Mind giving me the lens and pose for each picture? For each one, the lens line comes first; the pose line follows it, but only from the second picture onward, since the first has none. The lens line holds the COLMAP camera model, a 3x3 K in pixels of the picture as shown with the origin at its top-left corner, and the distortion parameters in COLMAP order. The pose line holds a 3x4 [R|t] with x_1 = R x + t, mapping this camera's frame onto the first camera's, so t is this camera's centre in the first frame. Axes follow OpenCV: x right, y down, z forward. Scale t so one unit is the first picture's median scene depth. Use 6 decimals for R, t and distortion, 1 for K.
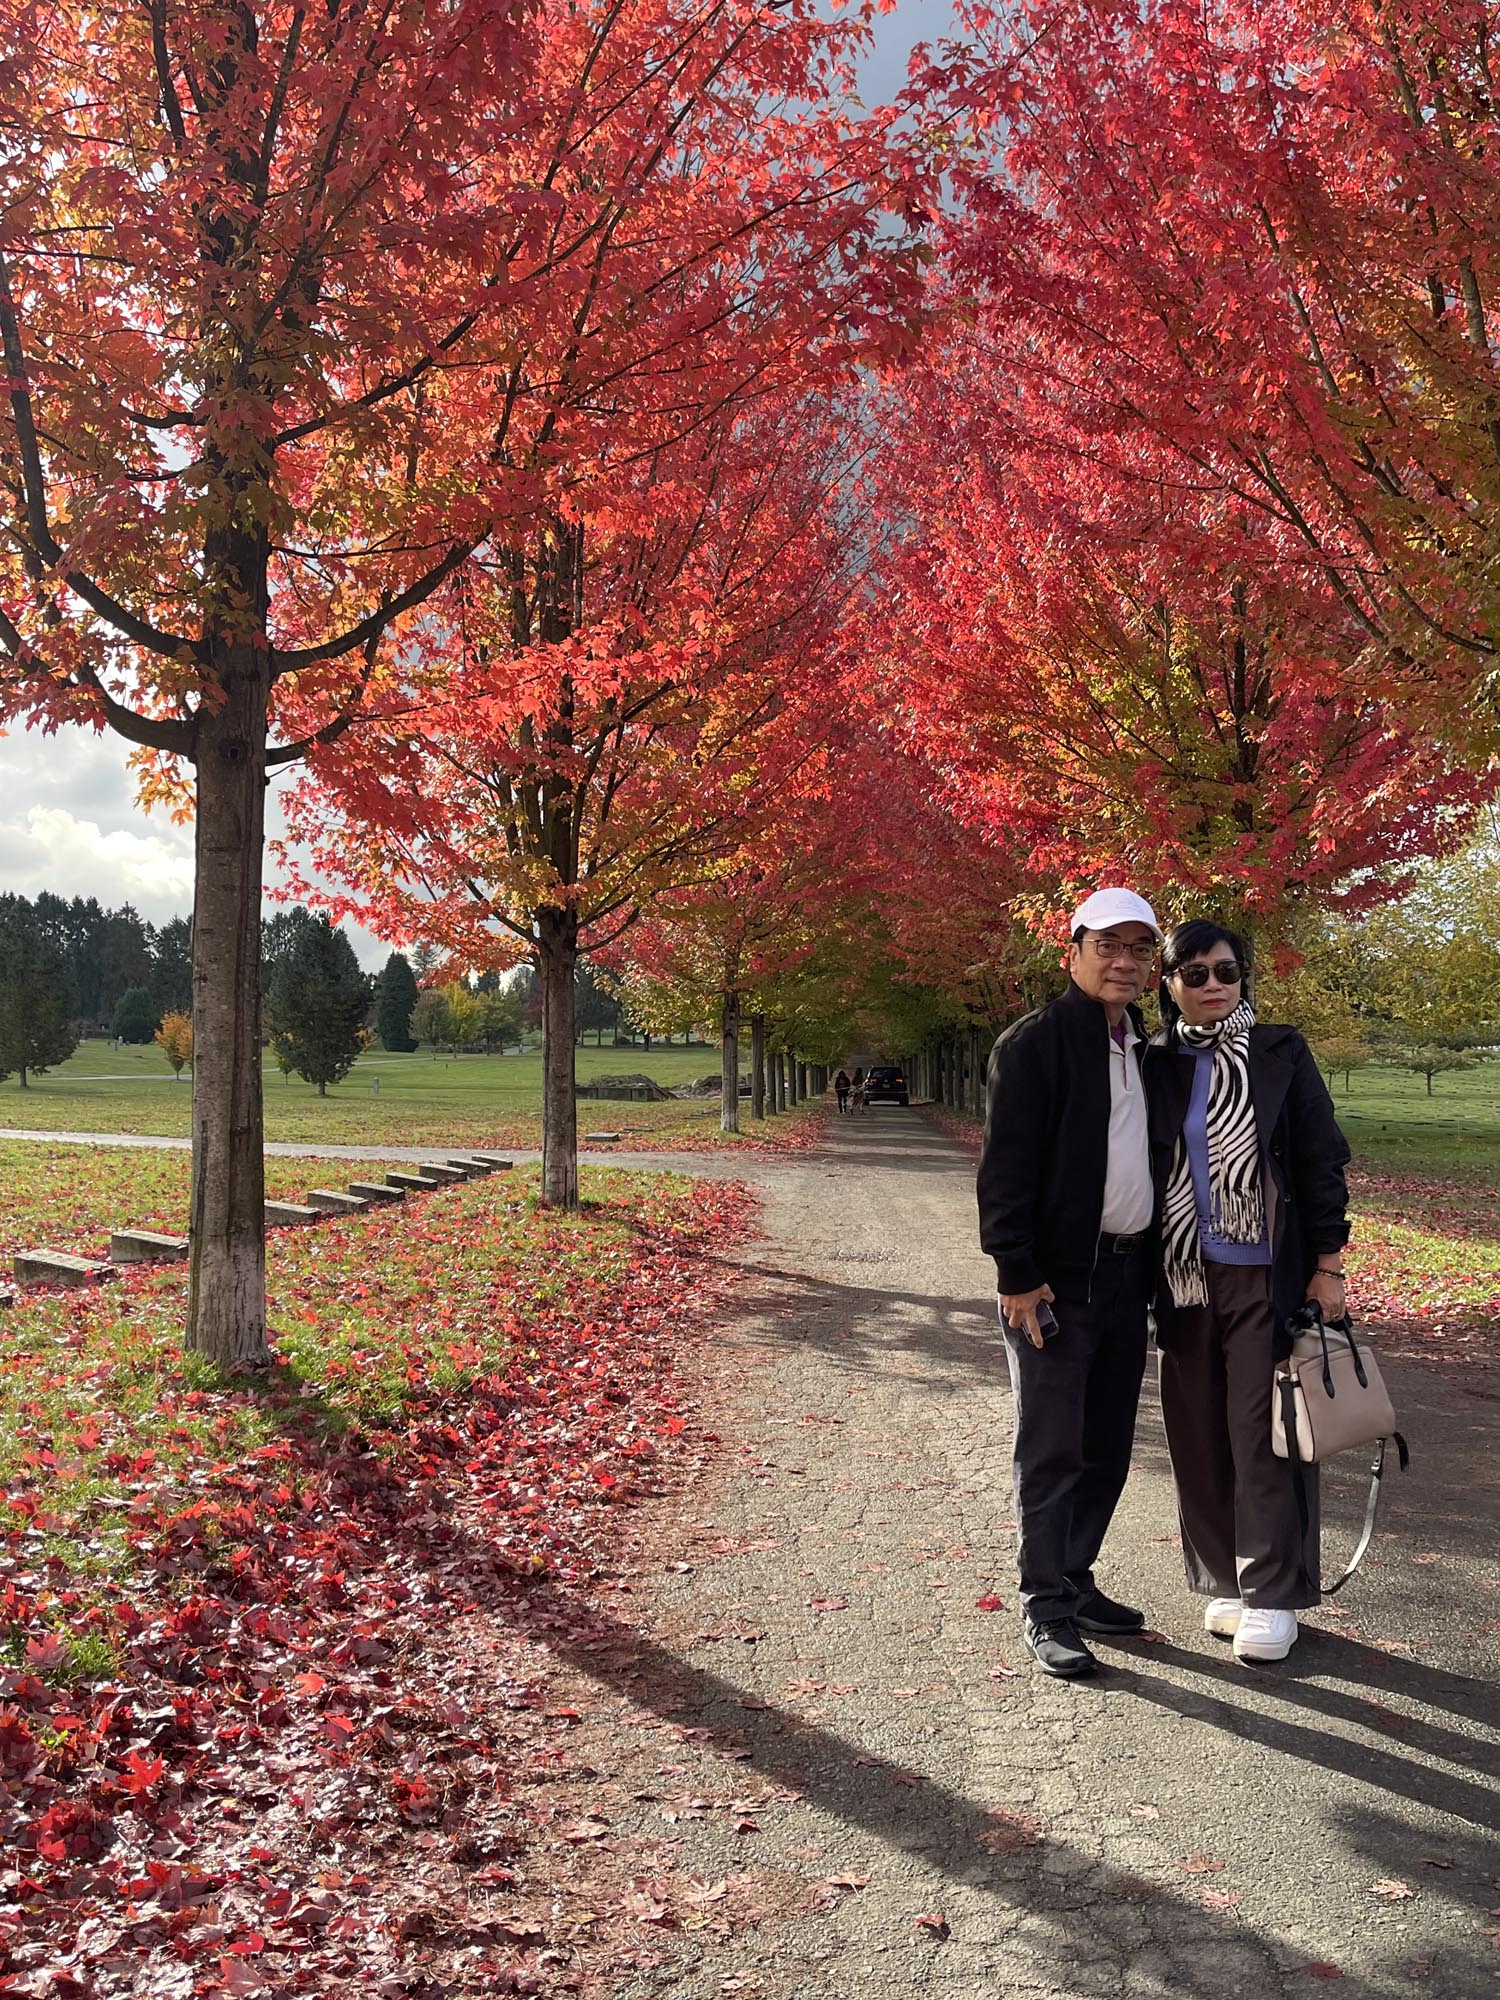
lens RADIAL K [[1818.8, 0, 752.3], [0, 1818.8, 1023.2], [0, 0, 1]] dist [0.055952, -0.034507]
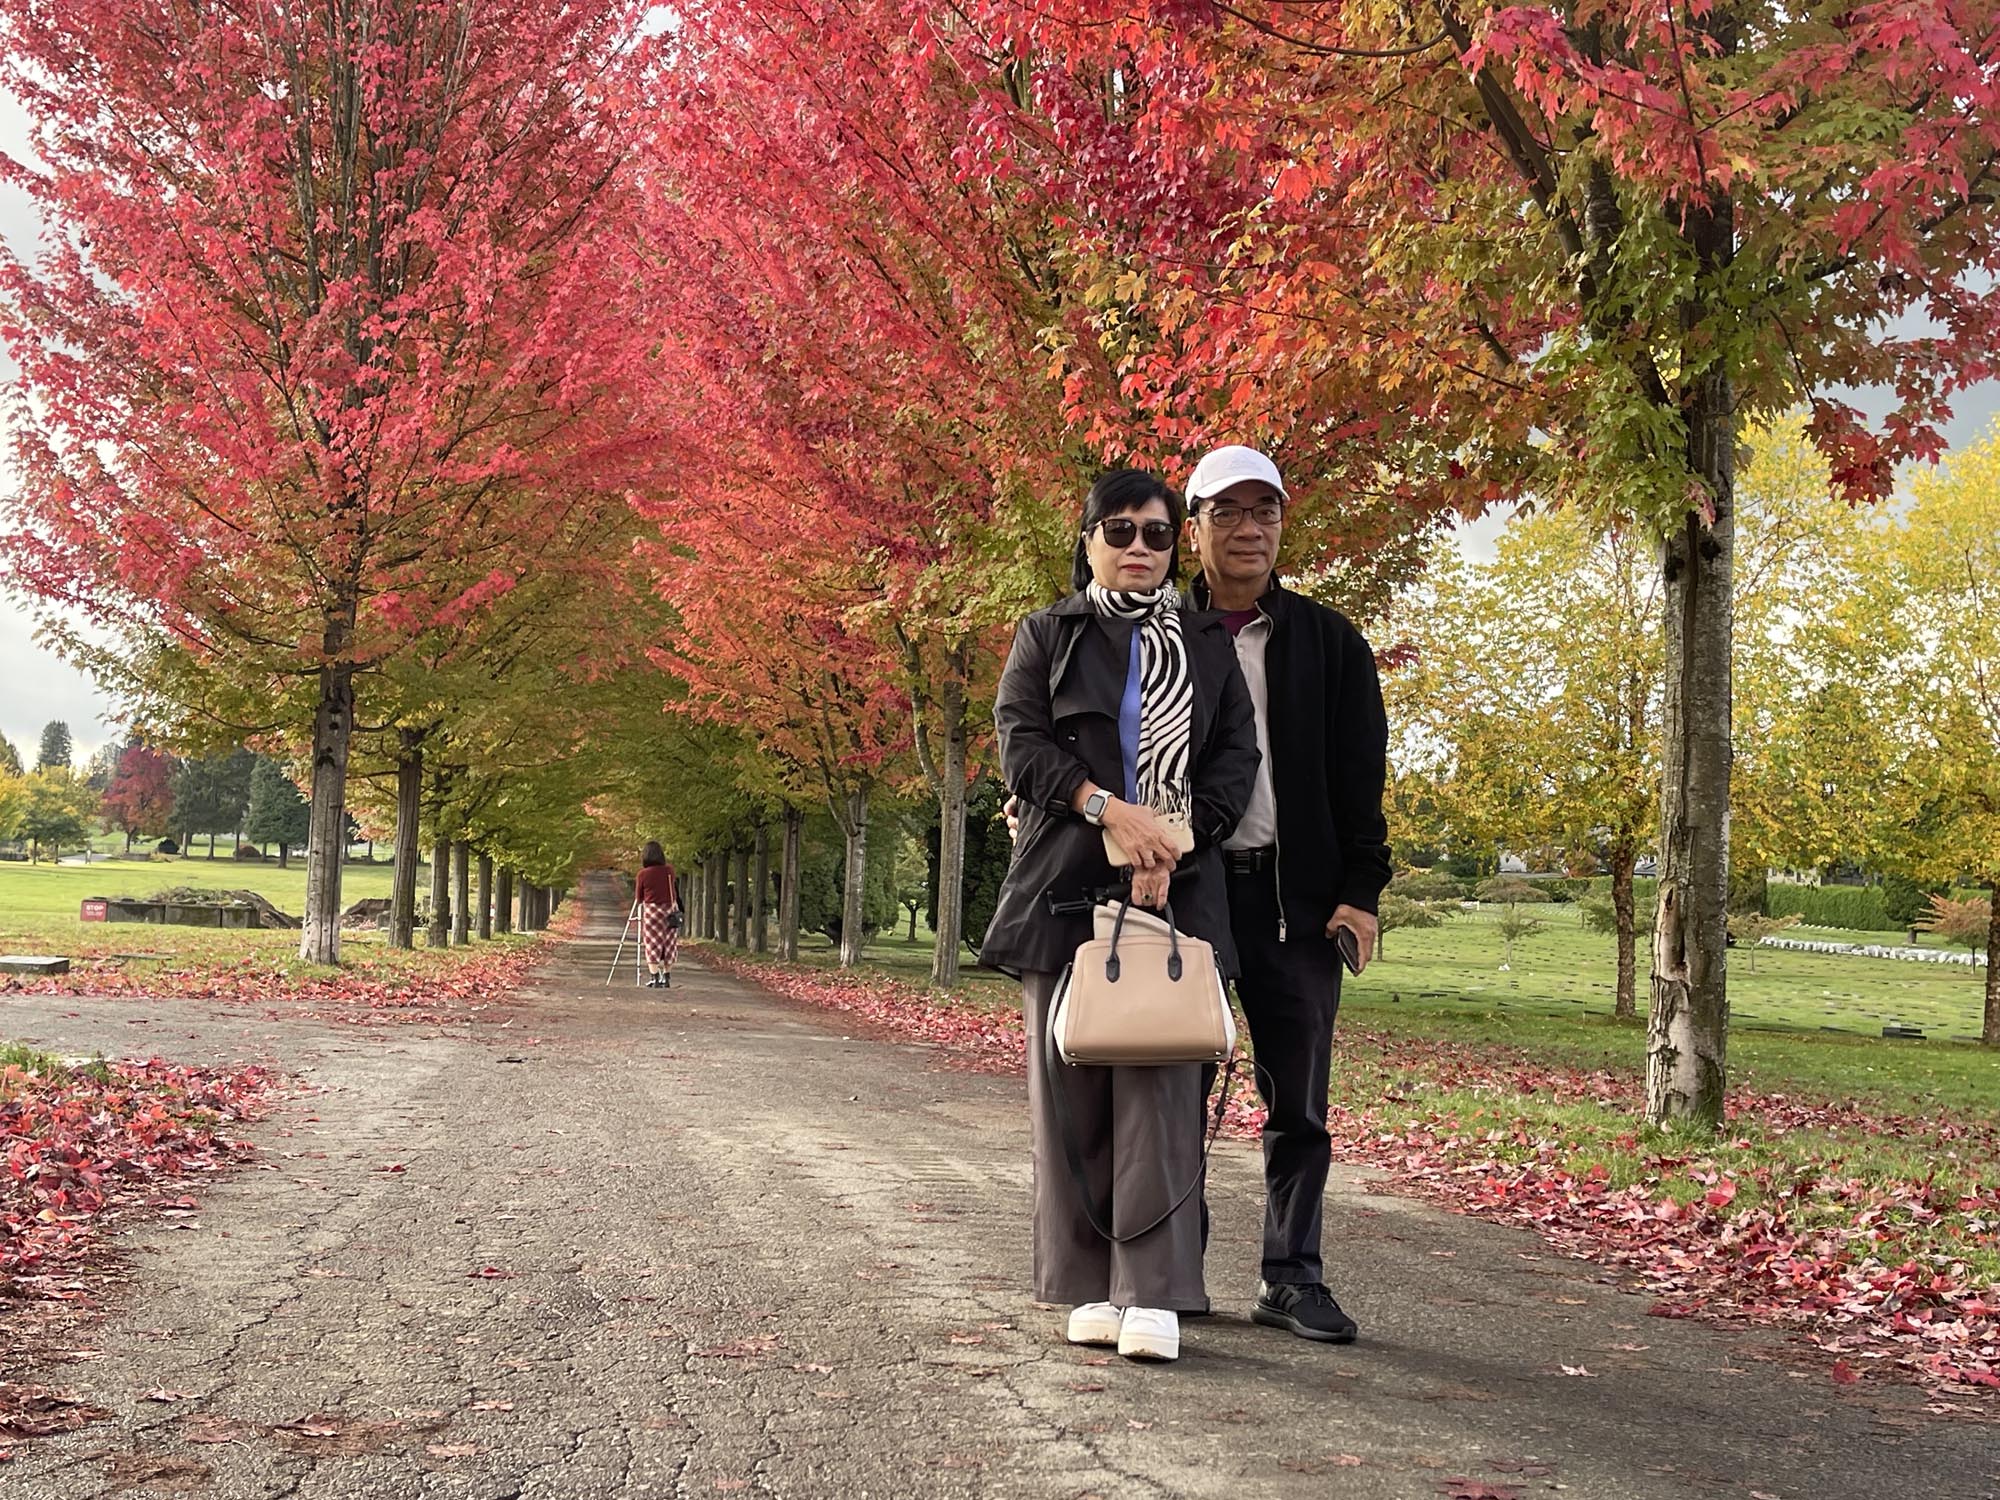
lens RADIAL K [[2450.1, 0, 938.7], [0, 2450.1, 775.7], [0, 0, 1]] dist [0.132293, -0.258633]
pose [[0.980014, 0.042945, 0.194238, 0.042101], [-0.037094, 0.998745, -0.033663, 0.060024], [-0.195439, 0.025785, 0.980377, 0.736216]]
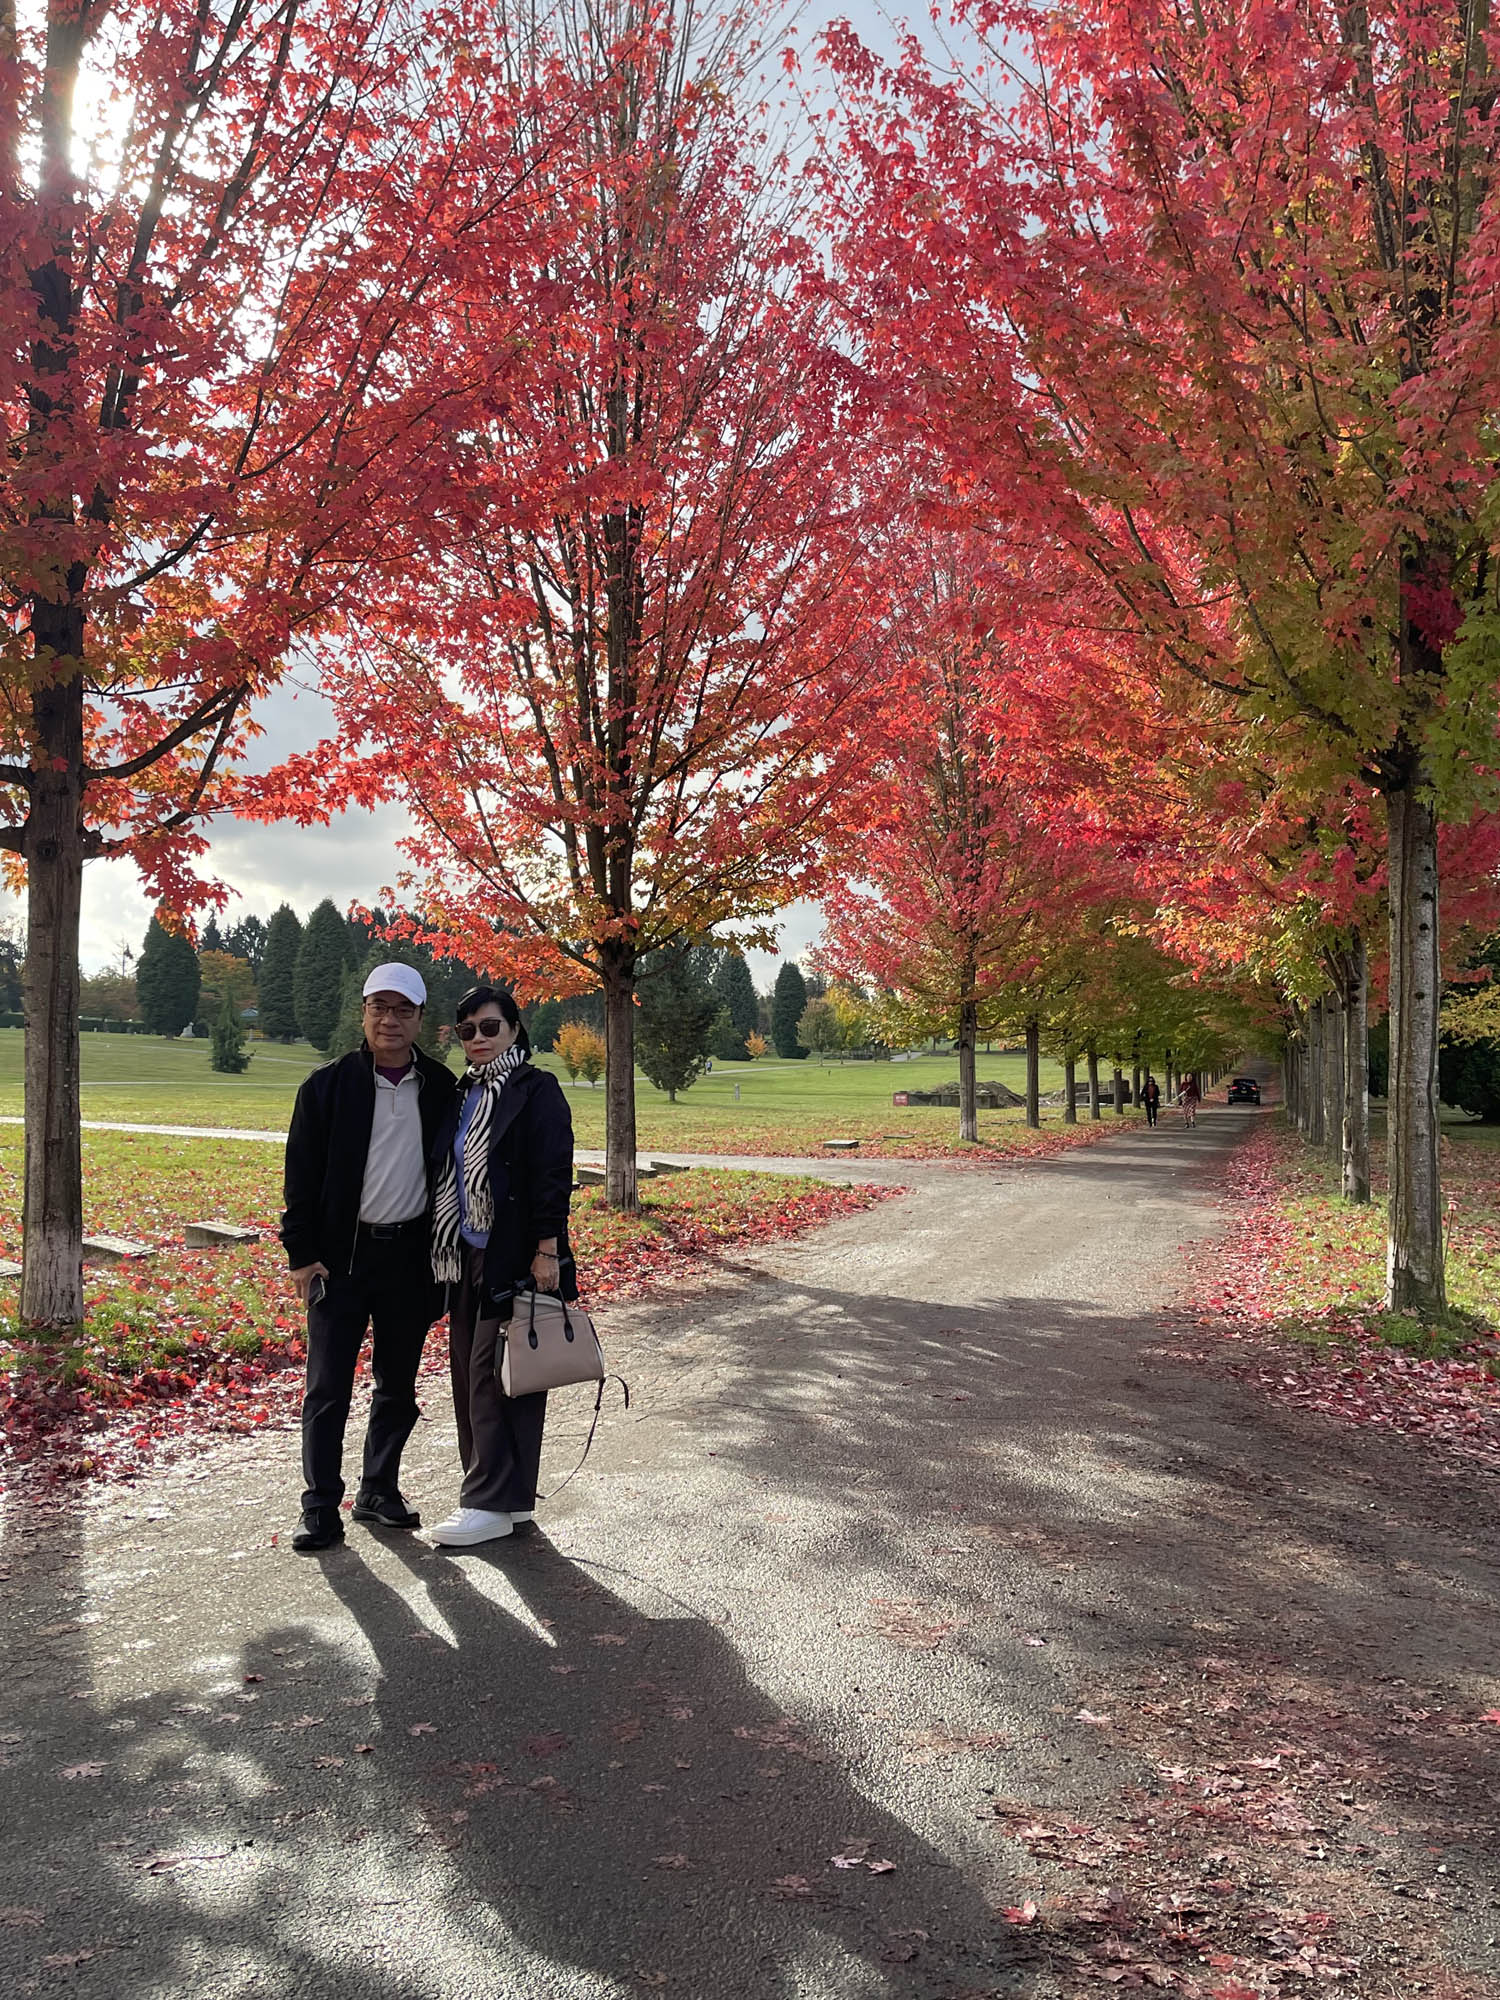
lens RADIAL K [[1815.4, 0, 748.7], [0, 1815.4, 1014.1], [0, 0, 1]] dist [0.054274, -0.024512]
pose [[0.974870, -0.011220, -0.222492, 0.216498], [0.009415, 0.999914, -0.009169, -0.006606], [0.222576, 0.006844, 0.974891, -0.068539]]
